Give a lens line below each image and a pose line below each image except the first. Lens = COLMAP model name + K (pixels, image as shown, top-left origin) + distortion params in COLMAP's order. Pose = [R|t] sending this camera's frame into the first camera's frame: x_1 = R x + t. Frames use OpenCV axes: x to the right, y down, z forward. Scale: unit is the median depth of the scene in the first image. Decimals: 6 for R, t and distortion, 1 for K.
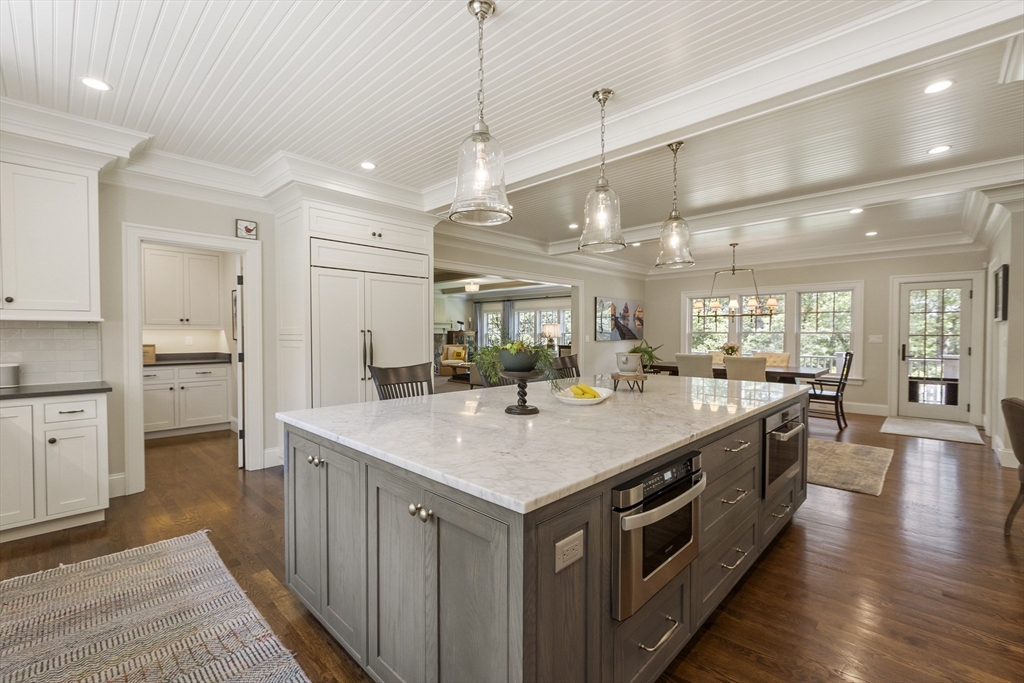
lens RADIAL K [[459.9, 0, 514.1], [0, 459.9, 342.3], [0, 0, 1]] dist [0.002671, 0.000568]
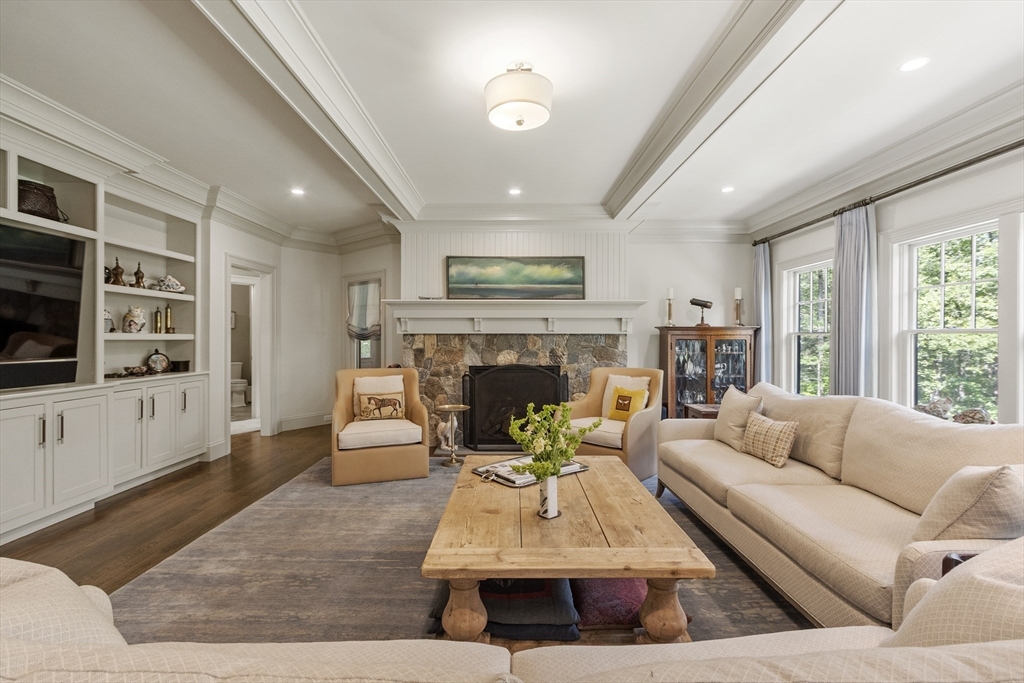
lens RADIAL K [[459.9, 0, 515.7], [0, 459.9, 339.6], [0, 0, 1]] dist [0.002671, 0.000568]
pose [[0.687656, 0.003160, -0.726030, 0.043645], [-0.014569, 0.999849, -0.009447, -0.010126], [0.725890, 0.017074, 0.687598, 0.683649]]
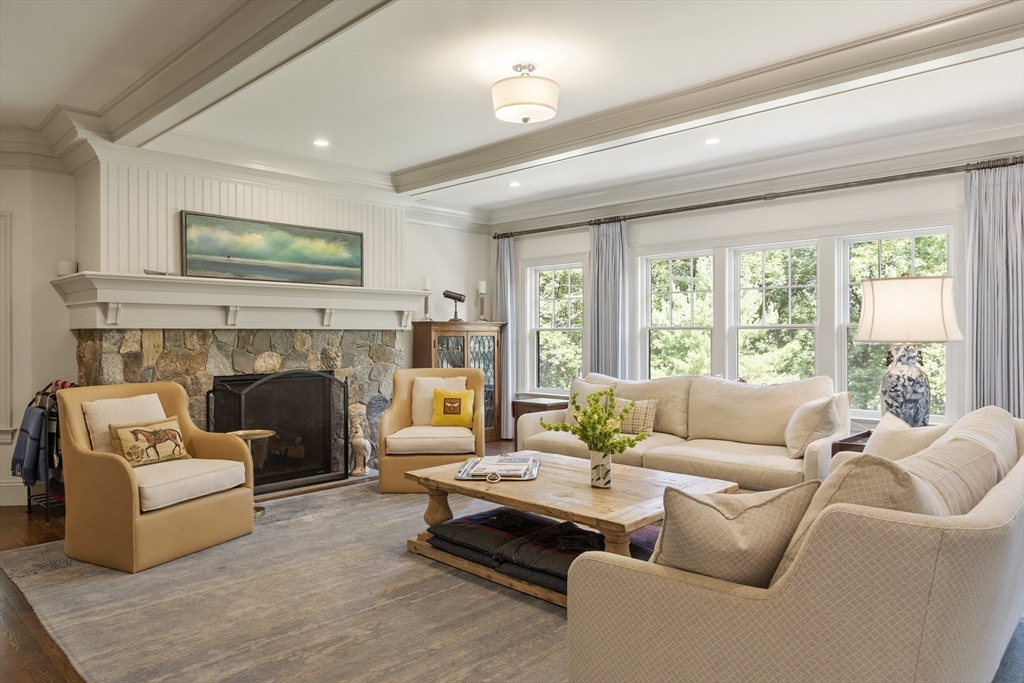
lens RADIAL K [[669.4, 0, 510.2], [0, 669.4, 339.1], [0, 0, 1]] dist [0.000518, 0.001437]
pose [[0.999910, -0.004559, -0.012602, -0.074805], [0.004392, 0.999903, -0.013204, -0.007063], [0.012661, 0.013147, 0.999833, 0.558754]]
